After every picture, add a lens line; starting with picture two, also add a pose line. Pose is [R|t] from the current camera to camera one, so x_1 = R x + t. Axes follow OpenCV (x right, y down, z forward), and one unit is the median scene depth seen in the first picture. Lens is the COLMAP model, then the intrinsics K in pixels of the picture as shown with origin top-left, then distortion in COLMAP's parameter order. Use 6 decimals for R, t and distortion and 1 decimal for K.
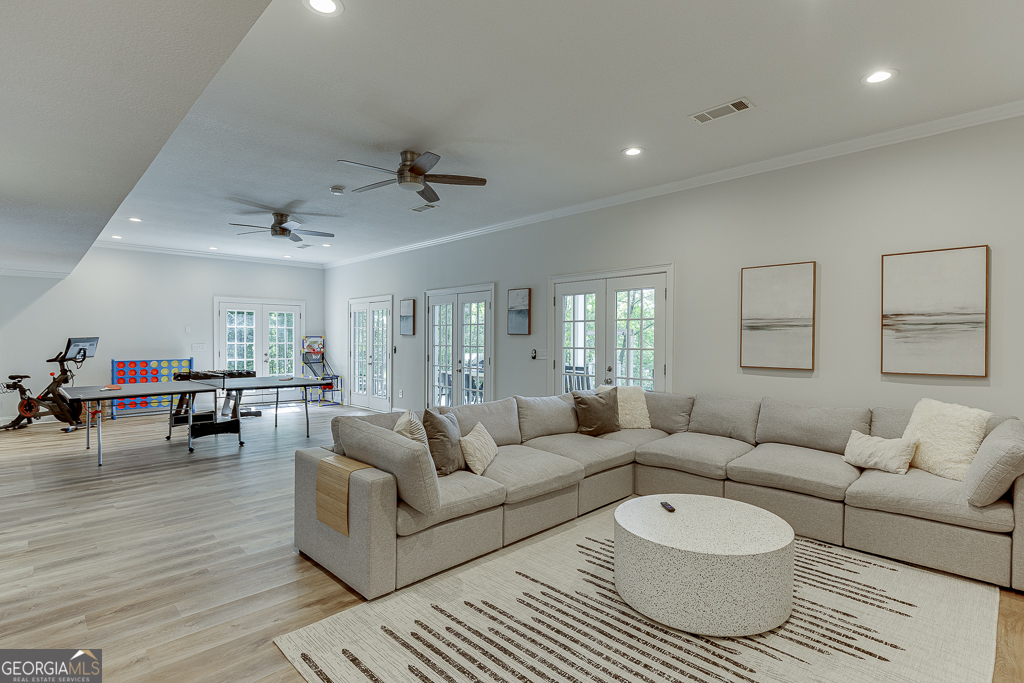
lens RADIAL K [[509.8, 0, 512.0], [0, 509.8, 341.5], [0, 0, 1]] dist [-0.016521, 0.007520]
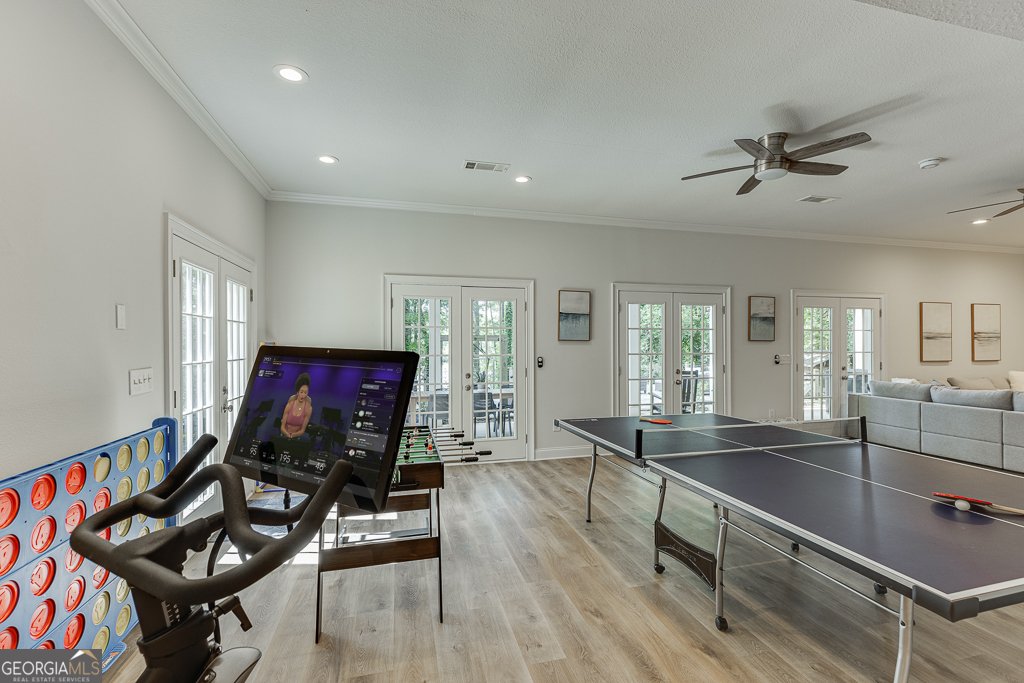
lens RADIAL K [[415.2, 0, 512.0], [0, 415.2, 341.5], [0, 0, 1]] dist [0.000723, -0.000045]
pose [[0.508973, 0.002189, 0.860780, -0.861911], [0.007556, 0.999947, -0.007010, -0.009498], [-0.860749, 0.010073, 0.508929, 0.899408]]
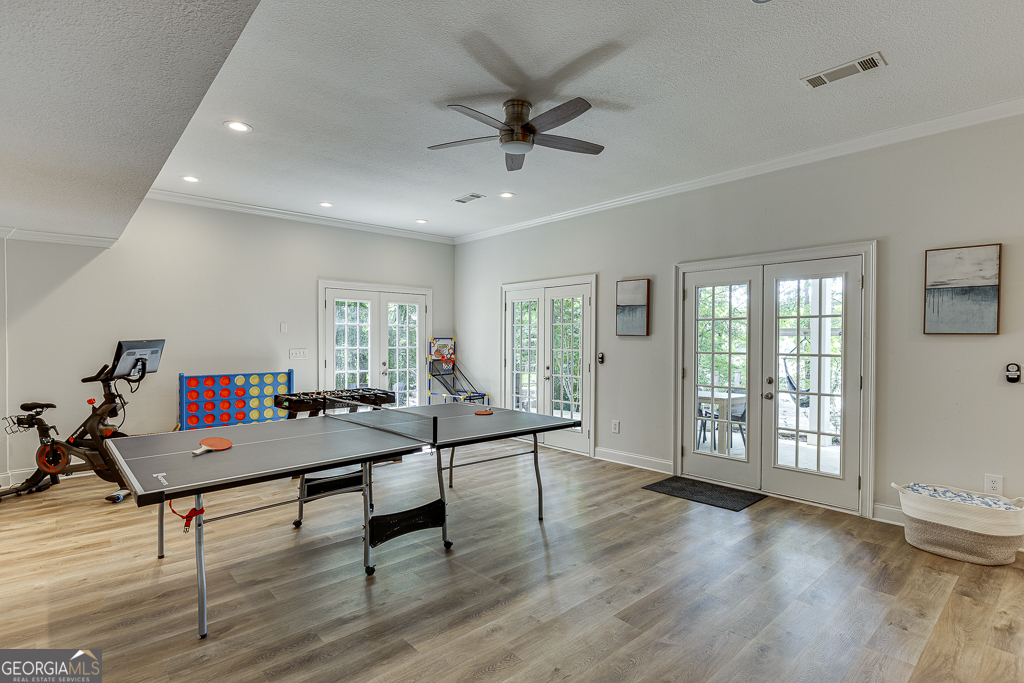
lens RADIAL K [[517.9, 0, 512.0], [0, 517.9, 341.5], [0, 0, 1]] dist [-0.000163, -0.000156]
pose [[0.998823, -0.000129, -0.048513, -0.372892], [0.000053, 0.999999, -0.001559, -0.005219], [0.048513, 0.001555, 0.998821, 0.401739]]
